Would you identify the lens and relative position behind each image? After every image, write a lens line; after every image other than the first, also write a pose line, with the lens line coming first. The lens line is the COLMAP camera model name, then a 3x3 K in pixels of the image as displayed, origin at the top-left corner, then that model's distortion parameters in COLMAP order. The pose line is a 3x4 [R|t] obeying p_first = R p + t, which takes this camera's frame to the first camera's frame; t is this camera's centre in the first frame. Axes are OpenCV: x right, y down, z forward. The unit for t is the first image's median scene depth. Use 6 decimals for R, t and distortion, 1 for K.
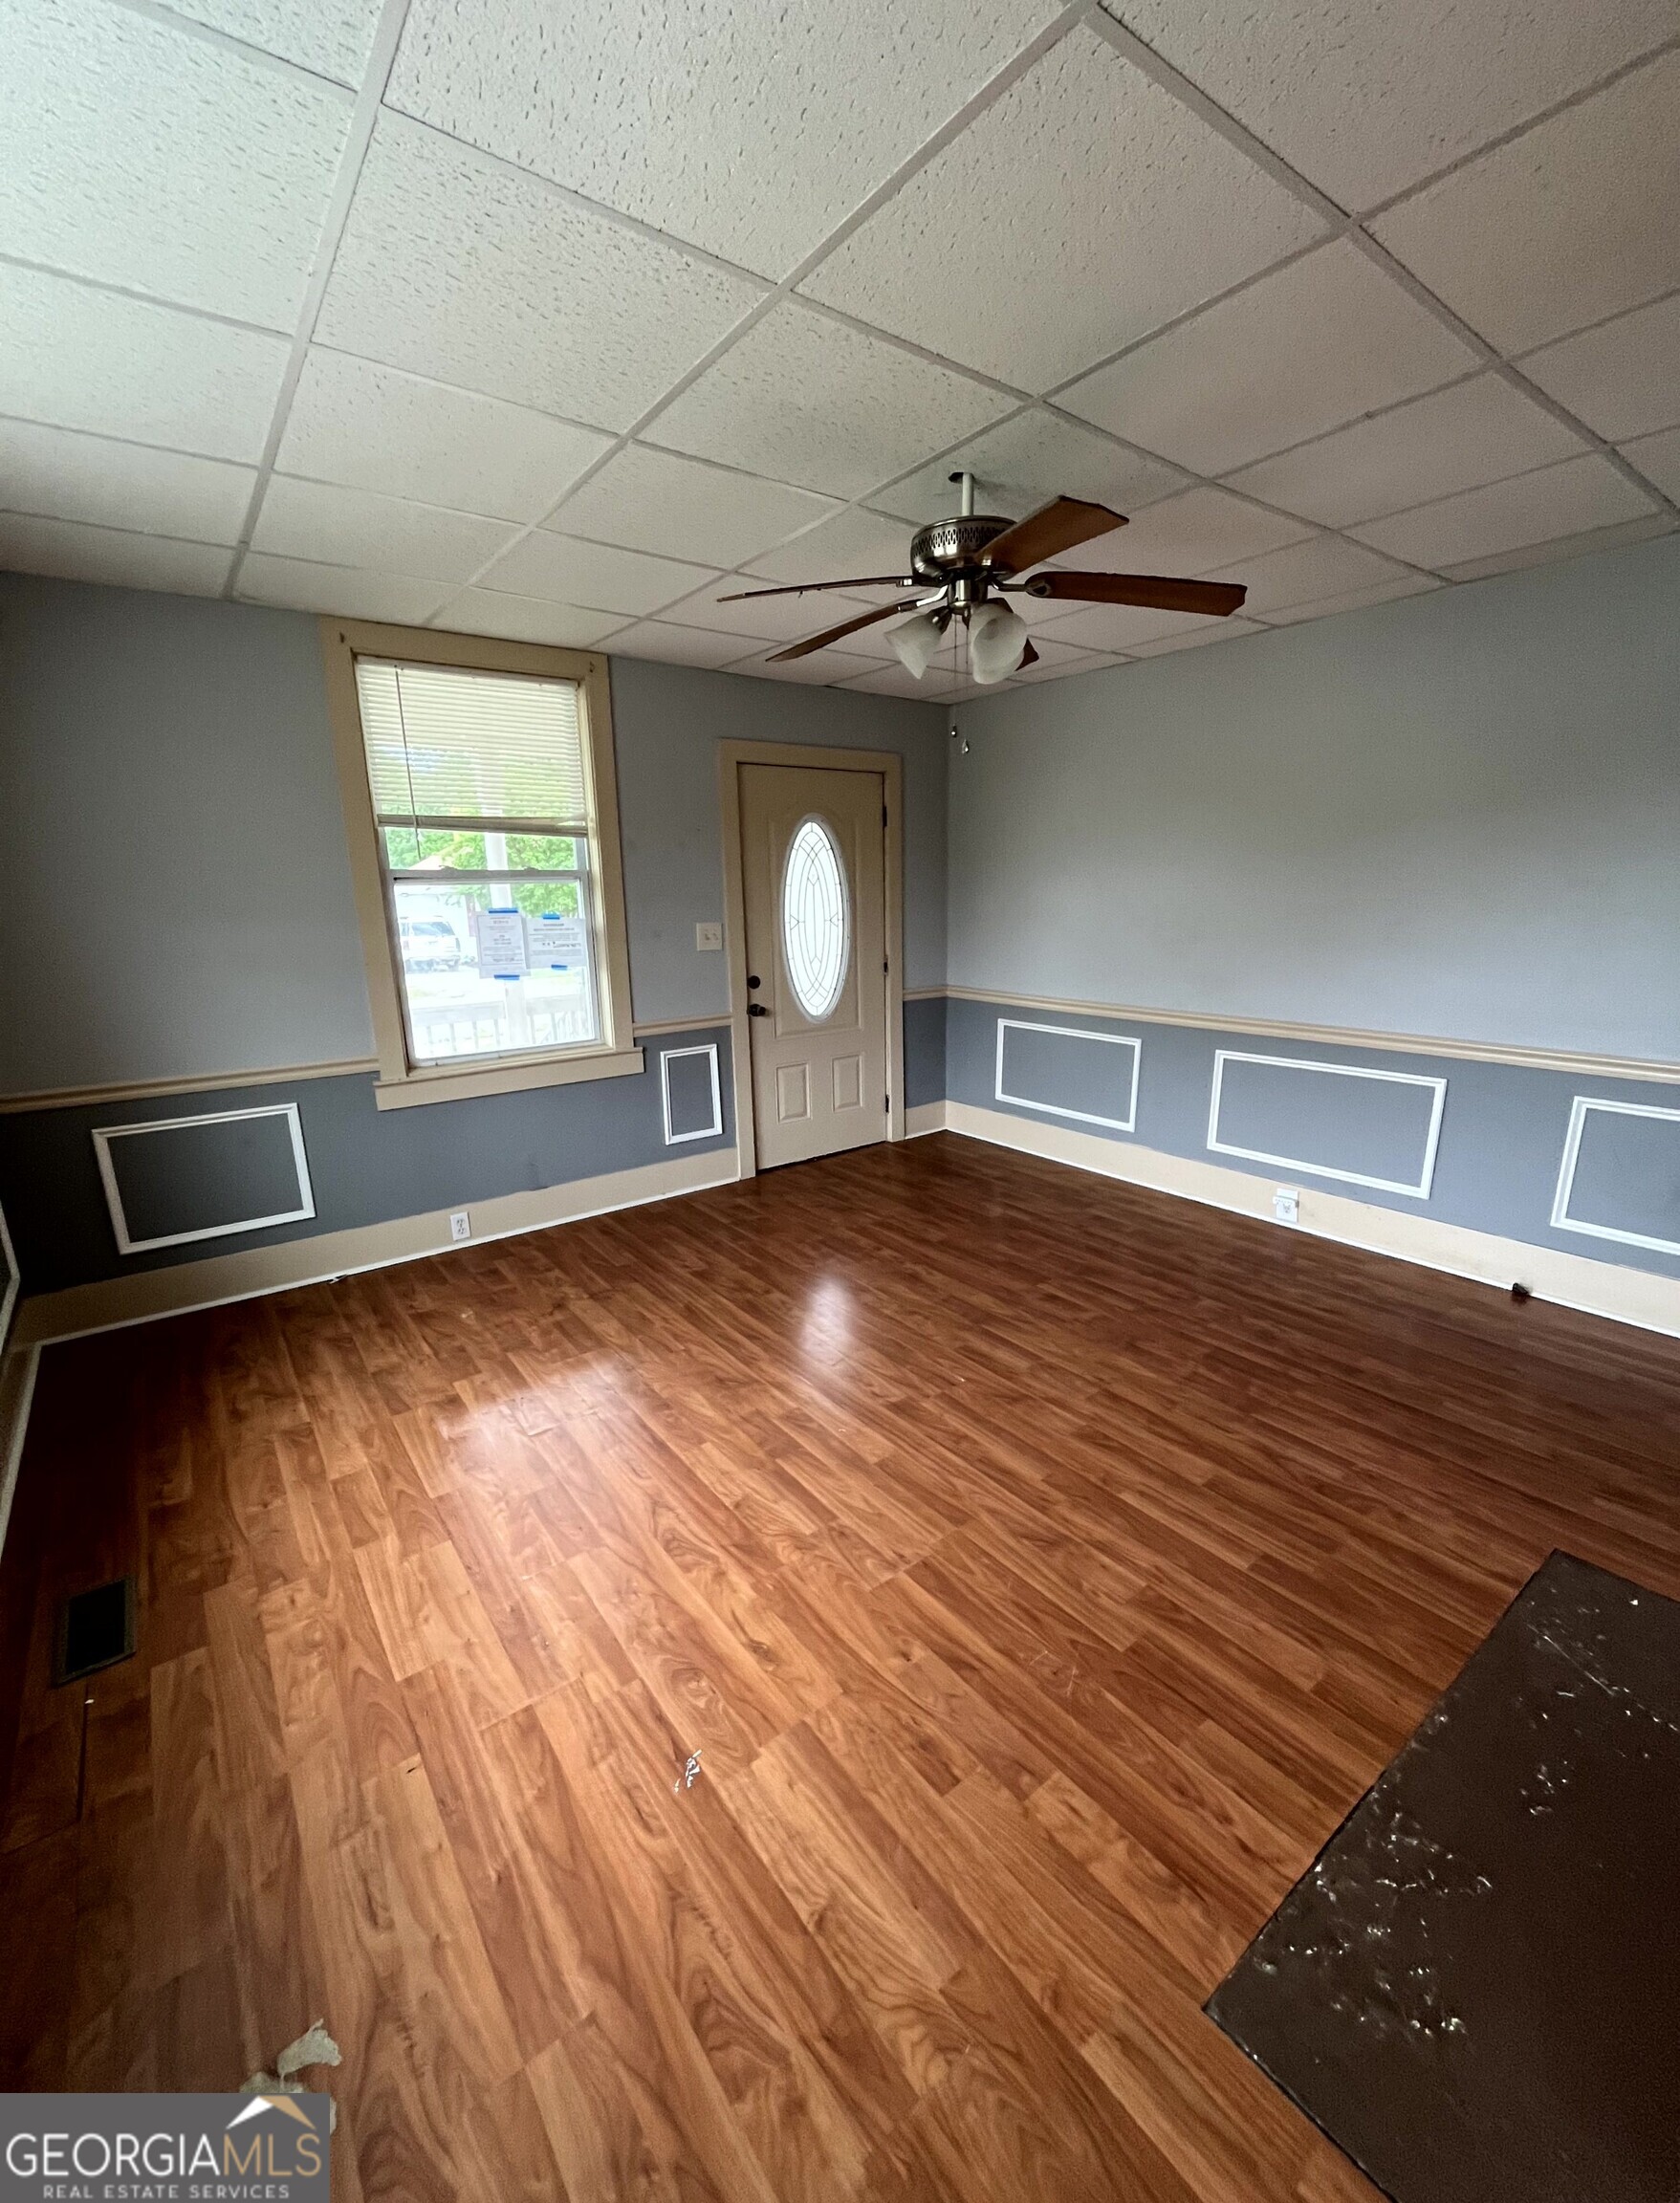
lens RADIAL K [[911.8, 0, 829.7], [0, 911.8, 1104.5], [0, 0, 1]] dist [-0.003440, -0.000620]
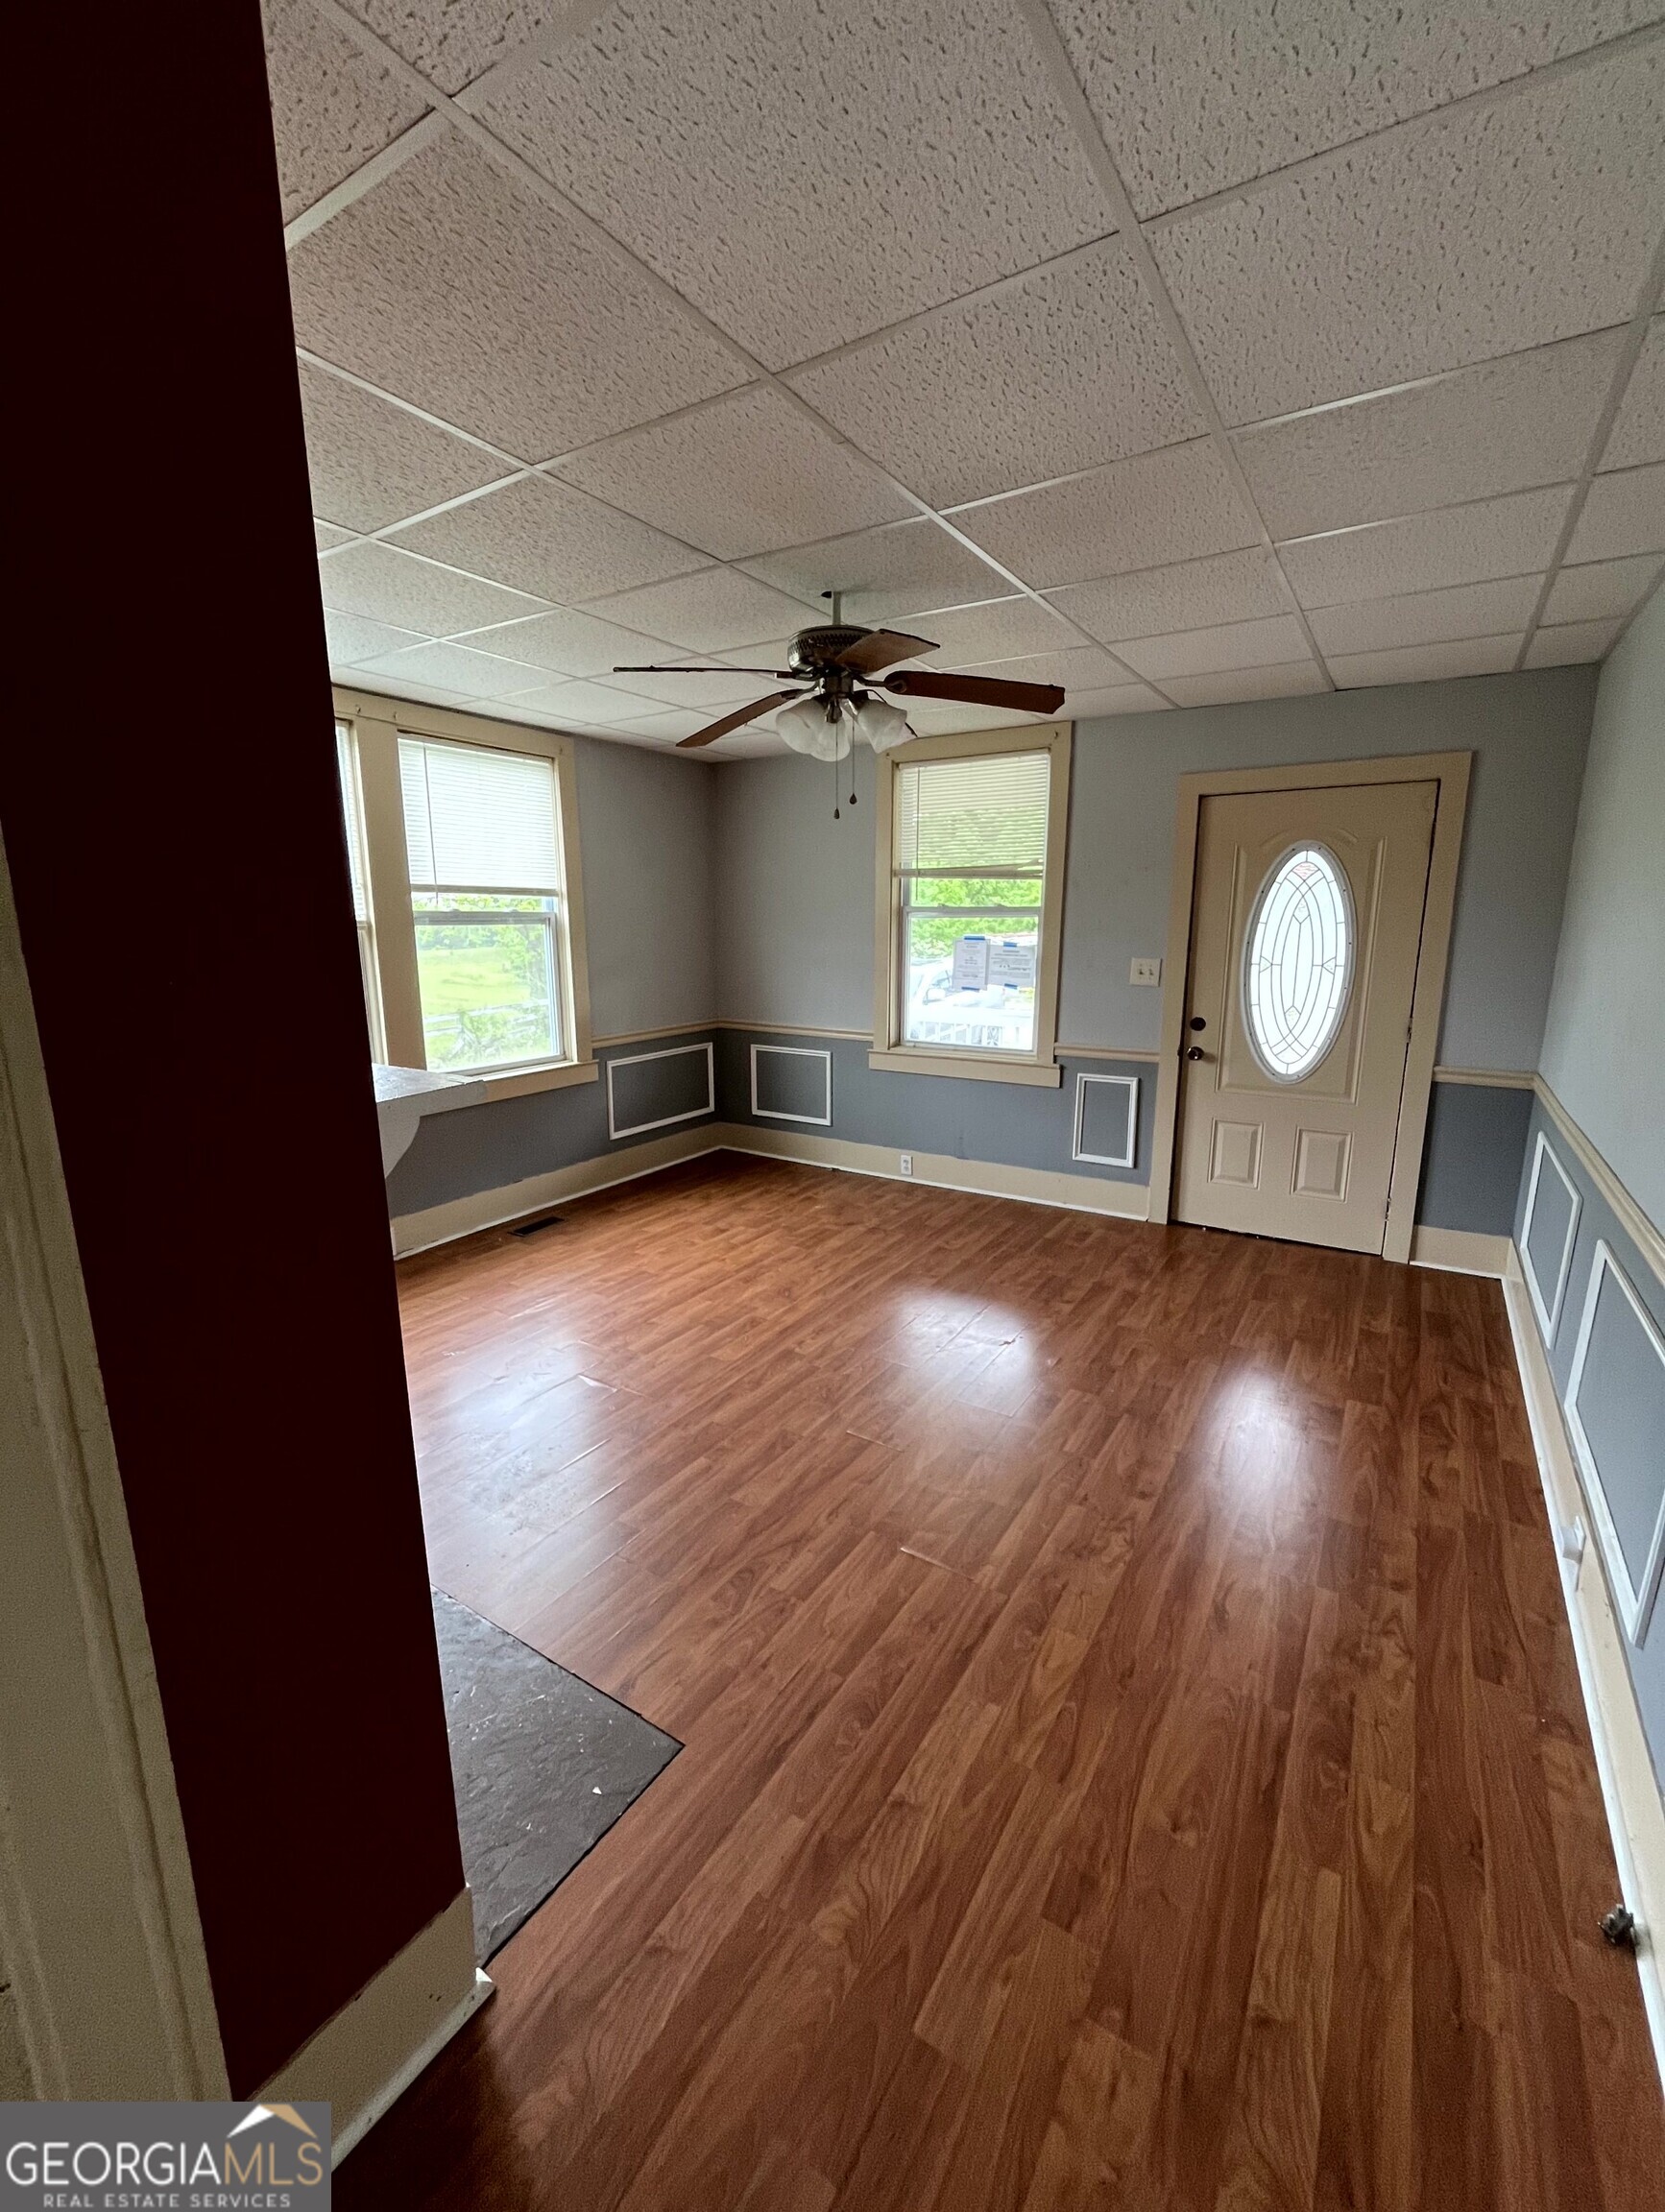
lens RADIAL K [[887.4, 0, 832.8], [0, 887.4, 1098.2], [0, 0, 1]] dist [-0.004130, 0.000755]
pose [[0.349936, 0.205465, -0.913963, 0.745832], [-0.220509, 0.966302, 0.132803, -0.114519], [0.910451, 0.155065, 0.383451, 0.365514]]
